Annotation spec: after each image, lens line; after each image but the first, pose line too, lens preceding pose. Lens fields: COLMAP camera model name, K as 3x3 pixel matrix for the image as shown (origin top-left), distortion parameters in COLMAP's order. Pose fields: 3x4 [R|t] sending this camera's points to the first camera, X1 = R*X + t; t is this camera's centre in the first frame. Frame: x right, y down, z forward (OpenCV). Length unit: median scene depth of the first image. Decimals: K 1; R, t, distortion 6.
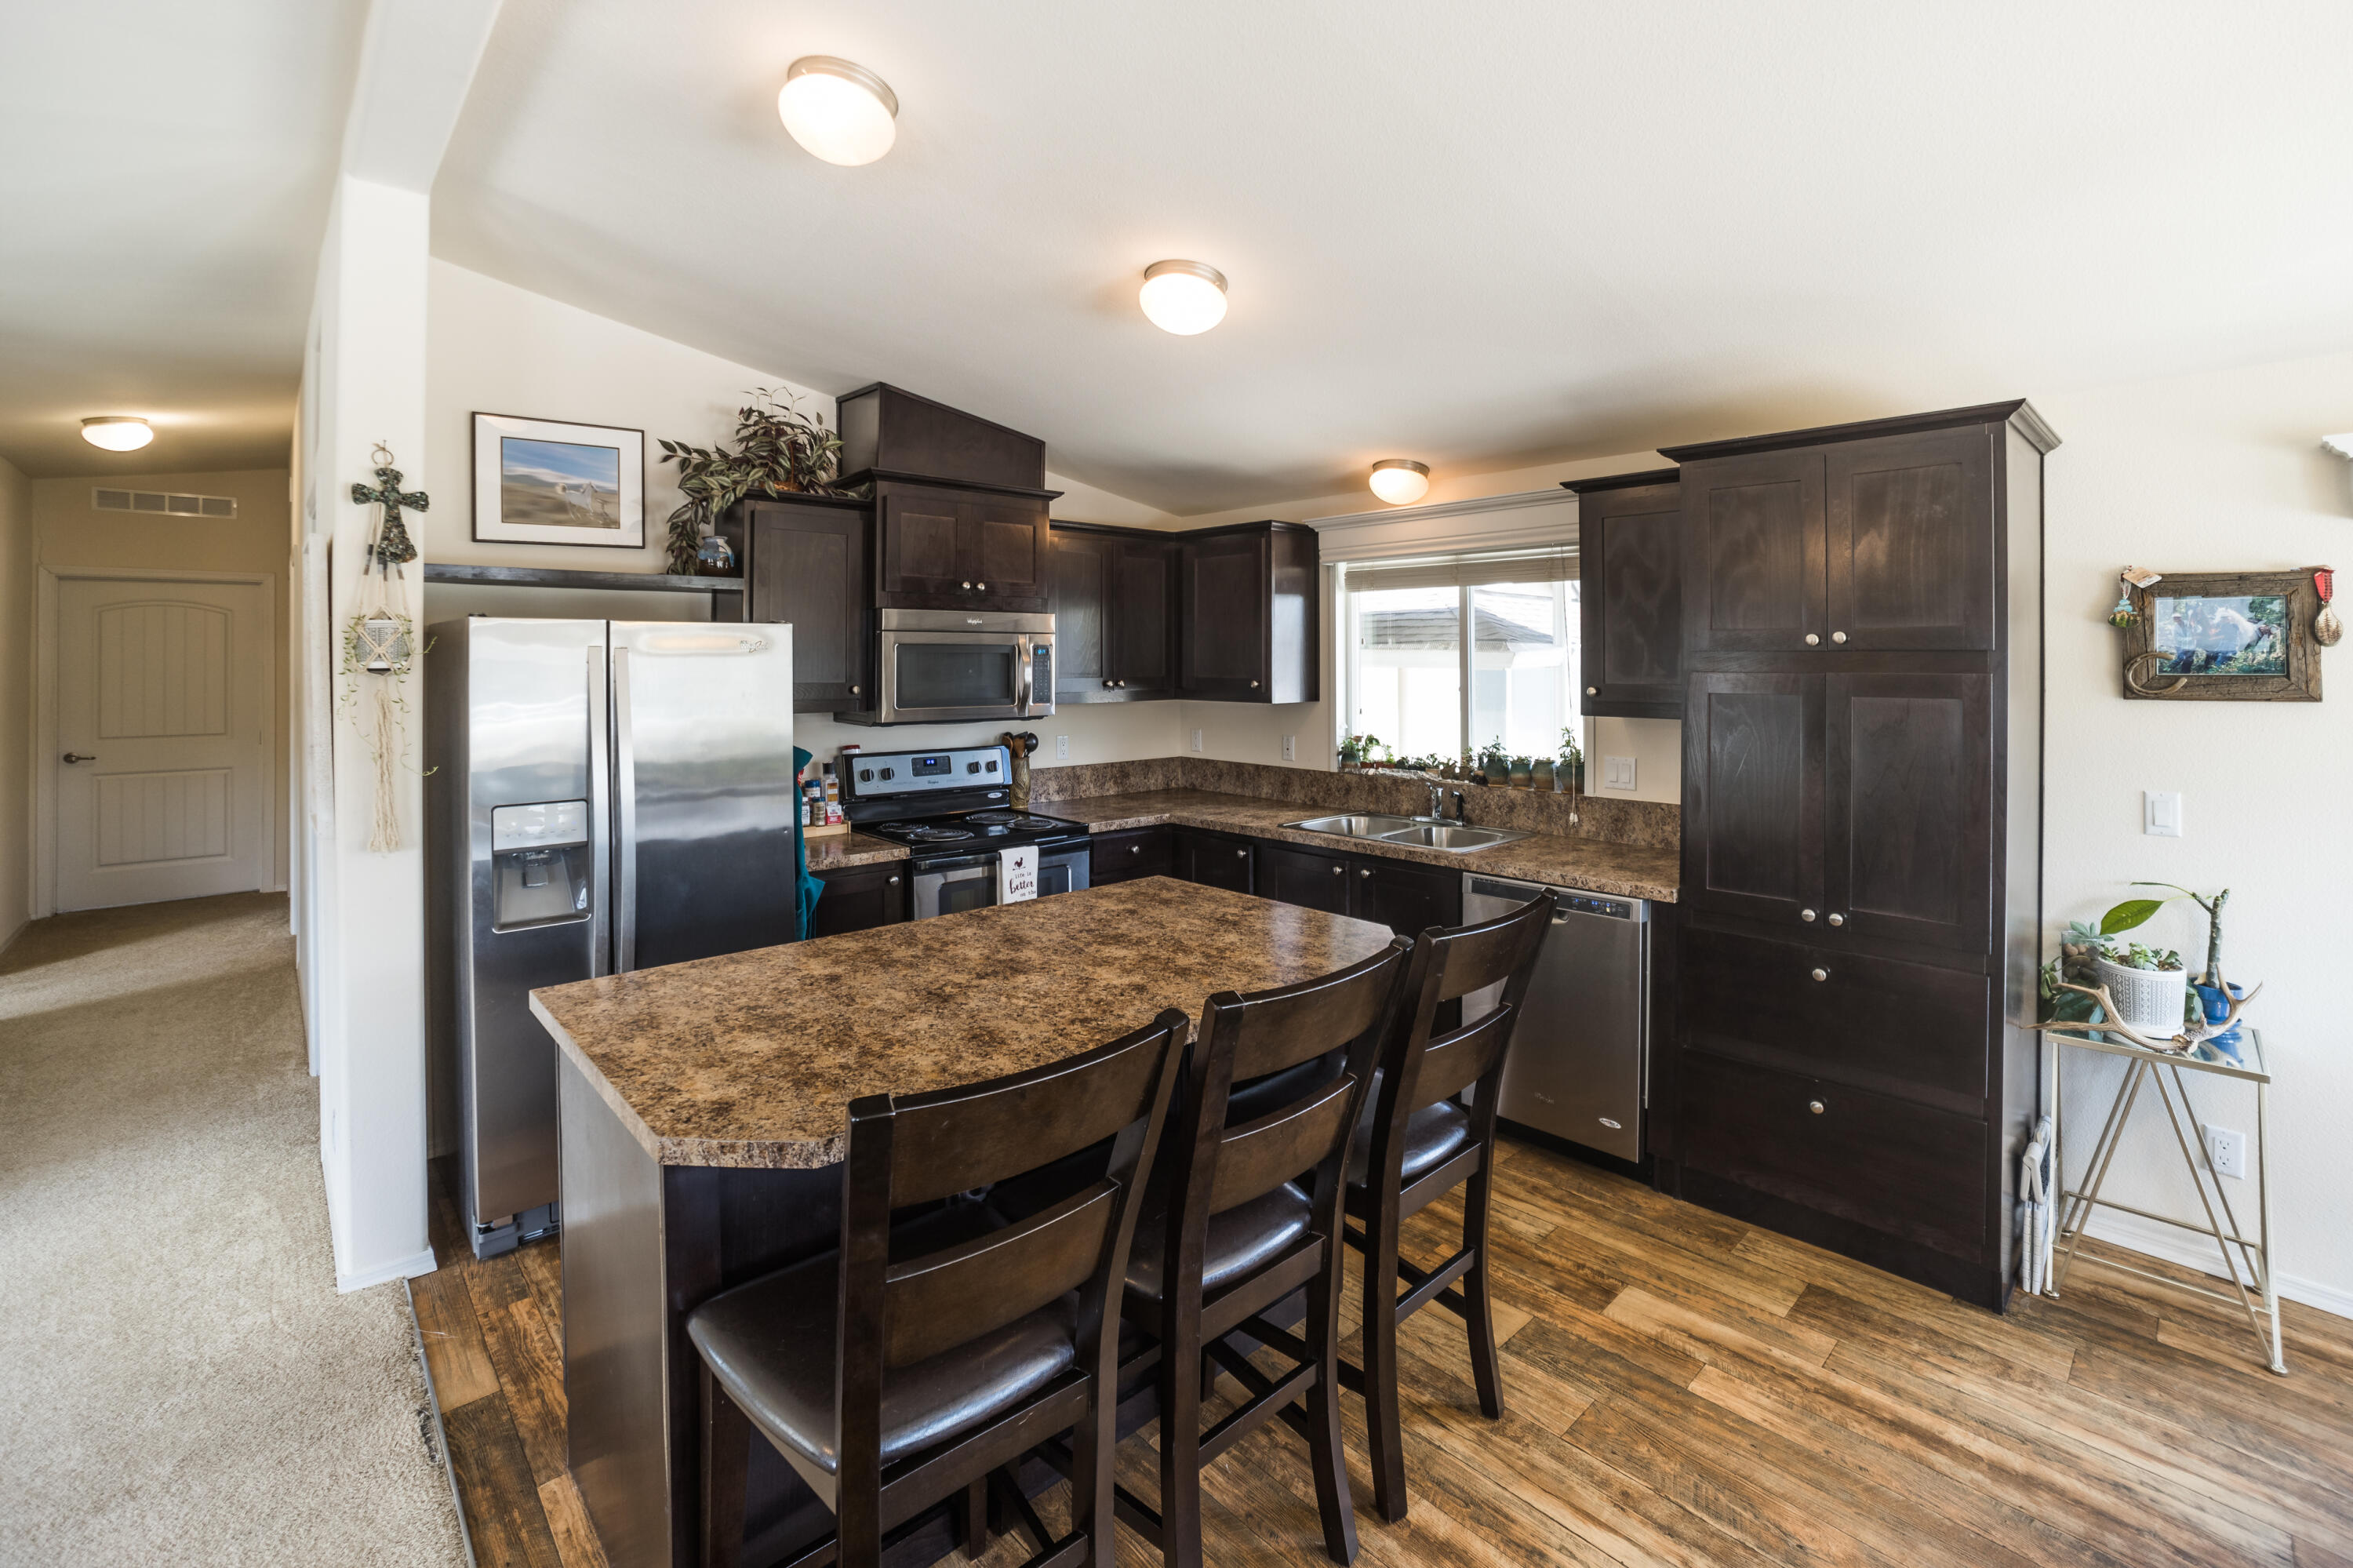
lens RADIAL K [[1080.4, 0, 1186.2], [0, 1080.4, 657.1], [0, 0, 1]] dist [-0.073879, 0.042270]
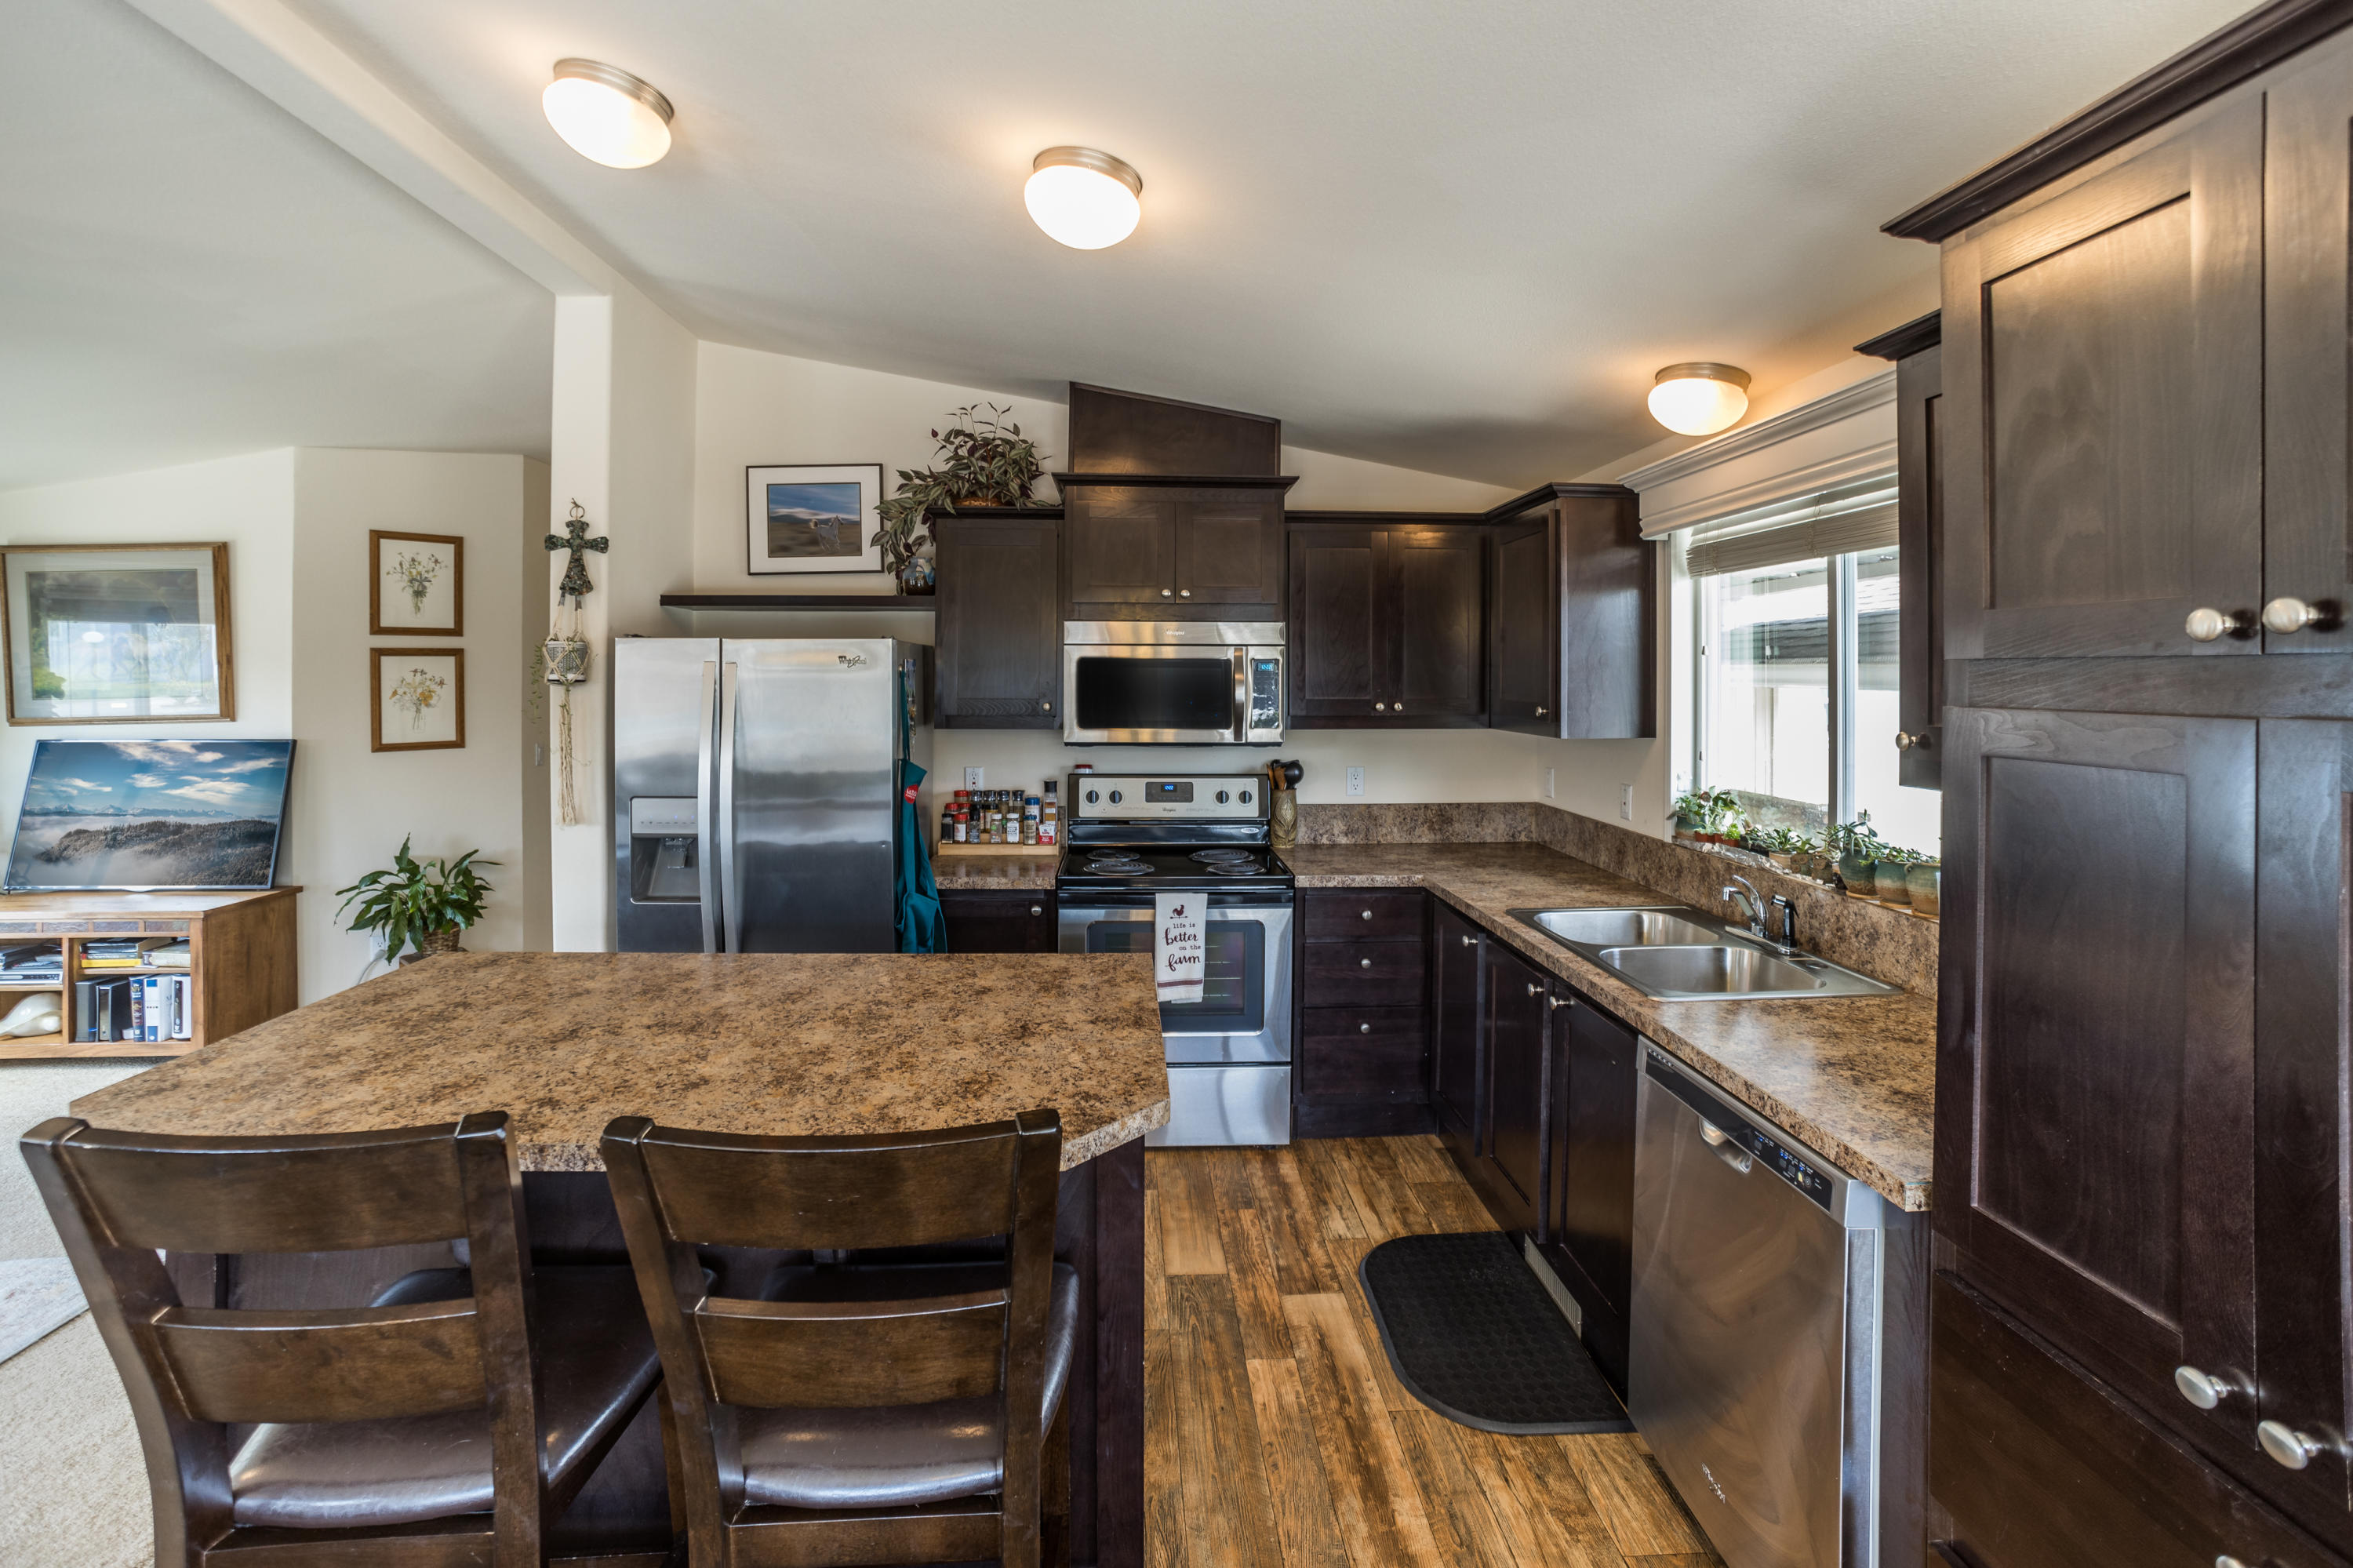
lens RADIAL K [[1047.3, 0, 1170.4], [0, 1047.3, 693.5], [0, 0, 1]] dist [-0.094945, 0.051561]
pose [[0.761167, 0.014175, -0.648402, 0.352160], [-0.003142, 0.999830, 0.018168, 0.001226], [0.648549, -0.011792, 0.761082, 0.332987]]
